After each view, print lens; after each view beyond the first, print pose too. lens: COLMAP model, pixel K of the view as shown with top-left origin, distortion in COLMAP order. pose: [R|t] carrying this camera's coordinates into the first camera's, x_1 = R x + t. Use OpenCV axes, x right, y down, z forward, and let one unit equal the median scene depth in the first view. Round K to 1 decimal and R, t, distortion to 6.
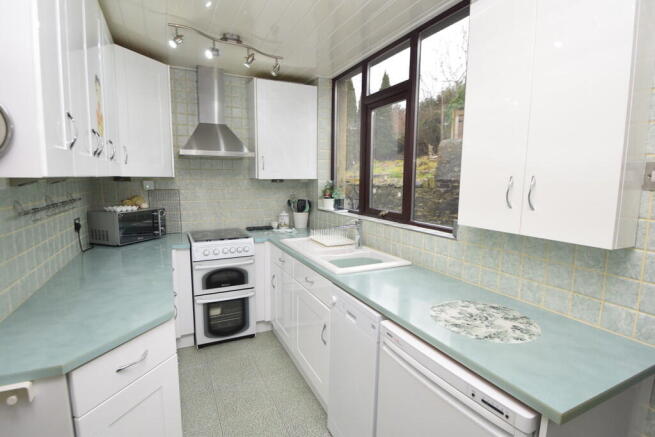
lens RADIAL K [[333.3, 0, 327.3], [0, 333.3, 216.8], [0, 0, 1]] dist [0.000198, 0.000001]
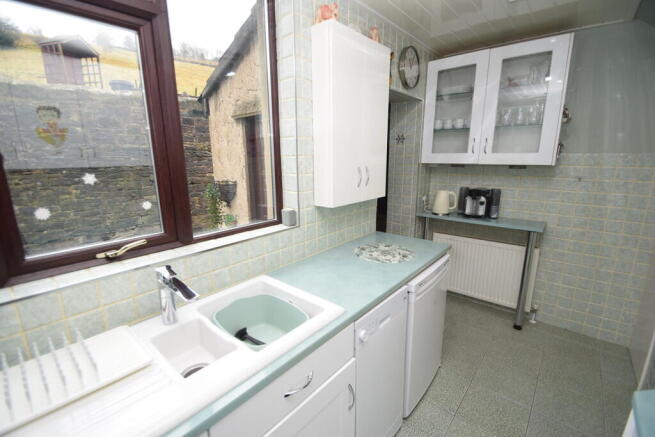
lens RADIAL K [[289.3, 0, 327.0], [0, 289.3, 217.9], [0, 0, 1]] dist [0.004002, -0.000032]
pose [[-0.397304, -0.202571, 0.895050, -0.649173], [0.110072, 0.957772, 0.265626, -0.261858], [-0.911062, 0.204054, -0.358230, 1.651223]]
